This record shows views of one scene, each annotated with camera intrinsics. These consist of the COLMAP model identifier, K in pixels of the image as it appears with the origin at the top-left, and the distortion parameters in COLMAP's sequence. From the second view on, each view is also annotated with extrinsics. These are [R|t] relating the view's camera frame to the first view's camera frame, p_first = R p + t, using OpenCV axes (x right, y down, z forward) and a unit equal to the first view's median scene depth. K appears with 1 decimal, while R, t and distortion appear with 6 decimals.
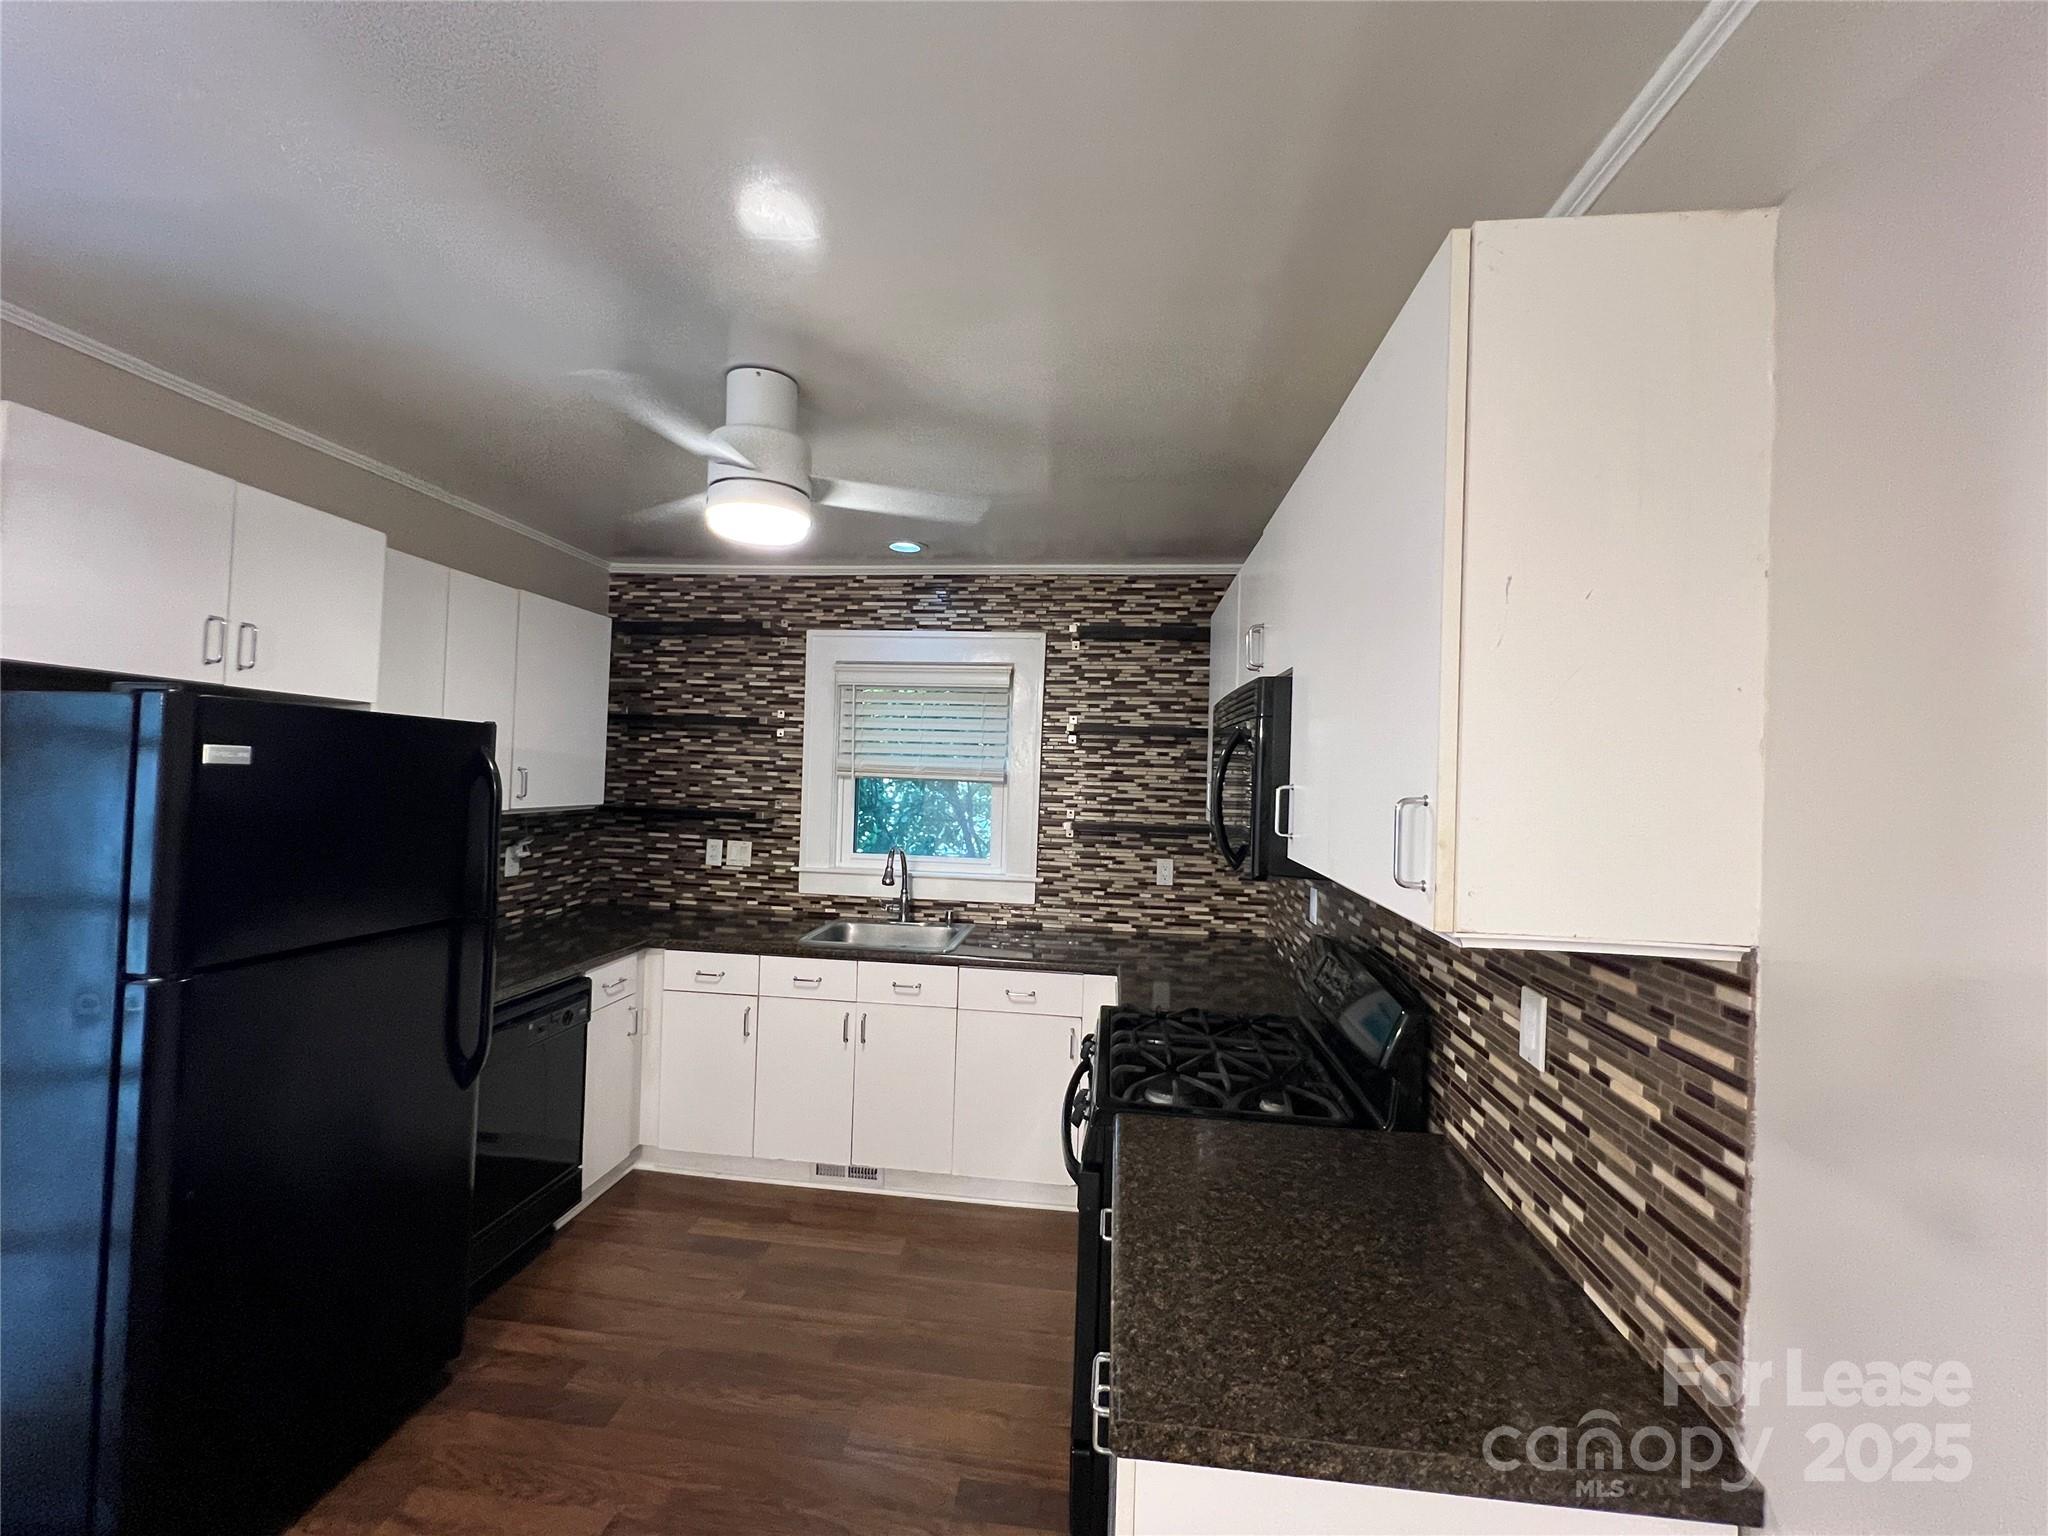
lens RADIAL K [[823.3, 0, 1021.7], [0, 823.3, 761.0], [0, 0, 1]] dist [-0.004109, 0.000292]
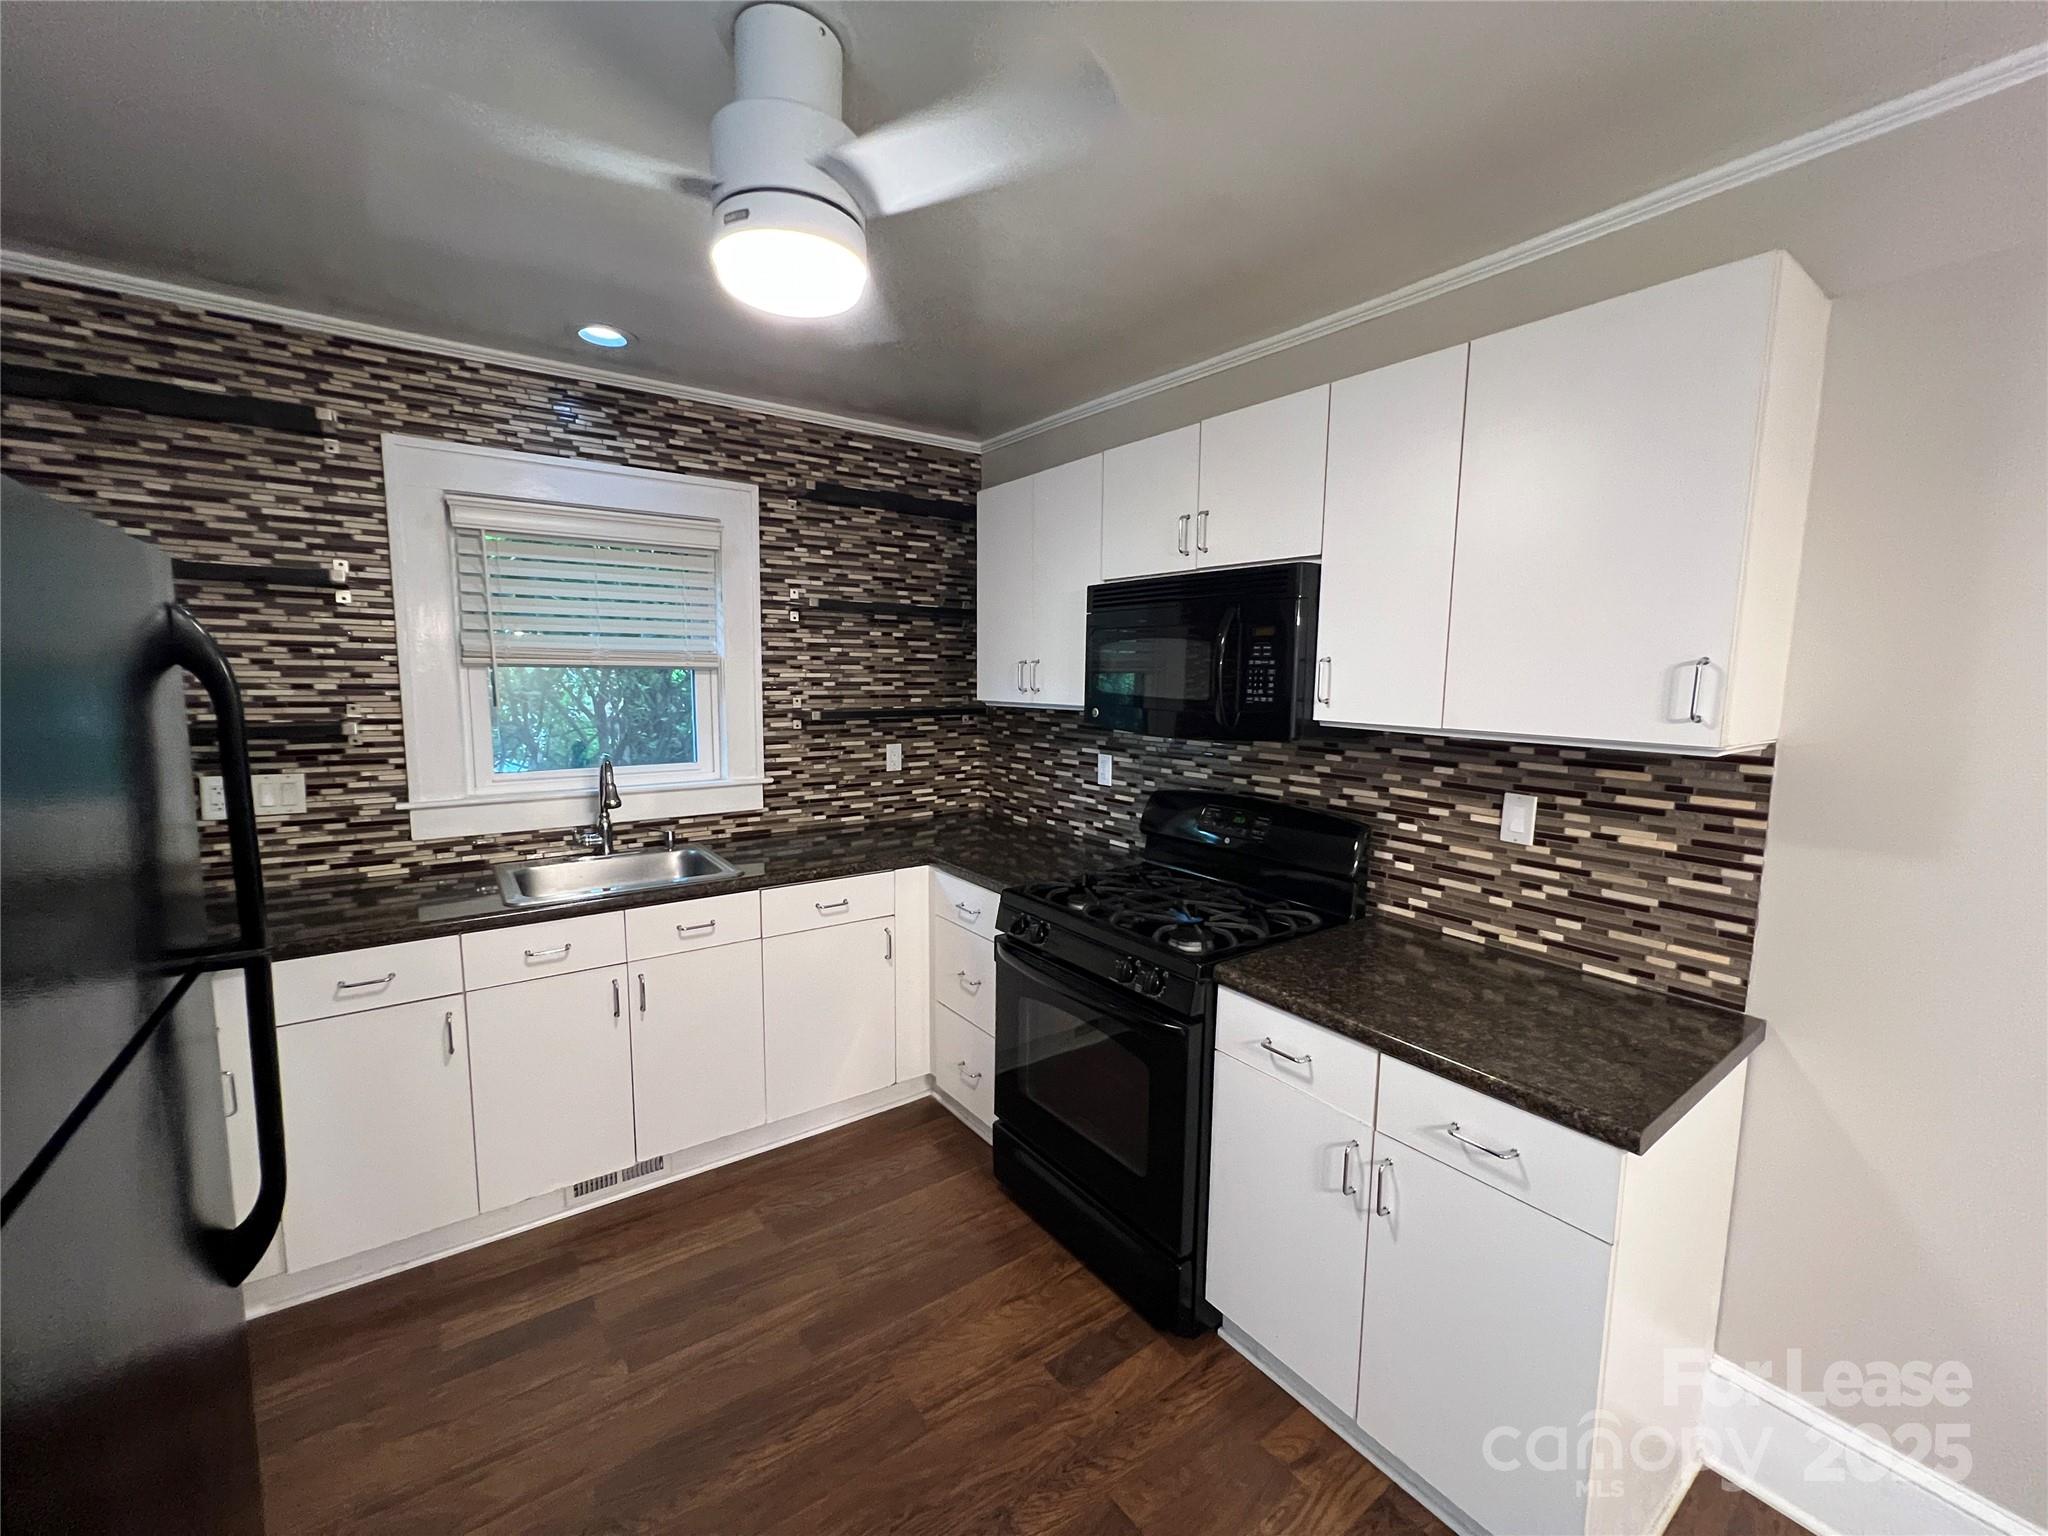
lens RADIAL K [[823.3, 0, 1017.1], [0, 823.3, 762.5], [0, 0, 1]] dist [-0.004109, 0.000292]
pose [[0.737456, -0.097926, 0.668258, -0.362588], [0.003302, 0.989944, 0.141422, 0.004285], [-0.675387, -0.102086, 0.730363, 0.191719]]
